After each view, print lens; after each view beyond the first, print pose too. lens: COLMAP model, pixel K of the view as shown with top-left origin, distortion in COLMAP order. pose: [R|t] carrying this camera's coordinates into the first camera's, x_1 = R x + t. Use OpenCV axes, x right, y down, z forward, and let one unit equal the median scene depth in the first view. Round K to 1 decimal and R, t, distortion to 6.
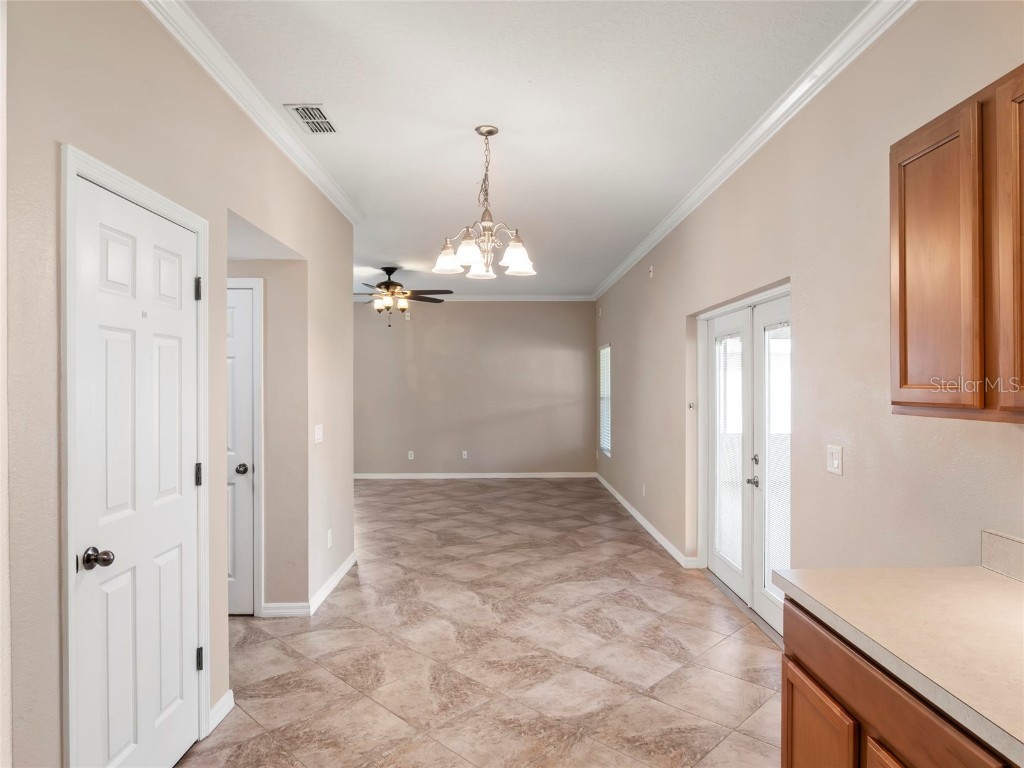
lens RADIAL K [[627.9, 0, 512.0], [0, 627.9, 384.0], [0, 0, 1]] dist [-0.007746, -0.001146]
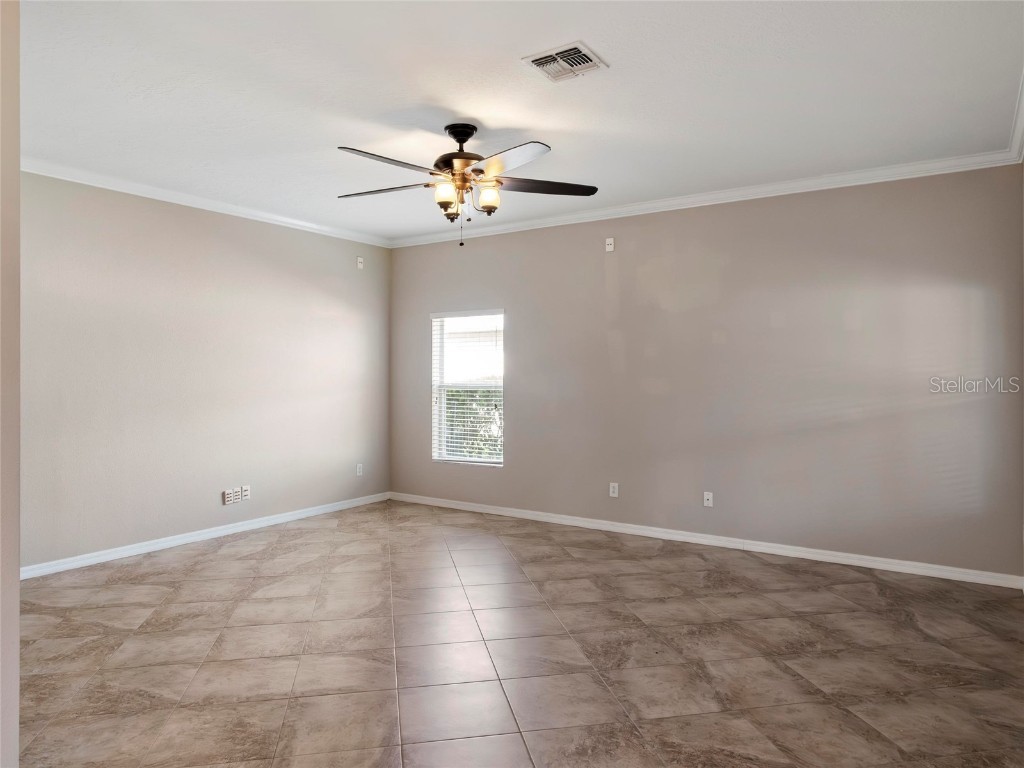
lens RADIAL K [[691.2, 0, 510.1], [0, 691.2, 365.3], [0, 0, 1]] dist [-0.004361, 0.002568]
pose [[0.824563, 0.001233, -0.565769, 0.143127], [-0.003529, 0.999989, -0.002964, 0.005370], [0.565759, 0.004441, 0.824558, 0.556990]]
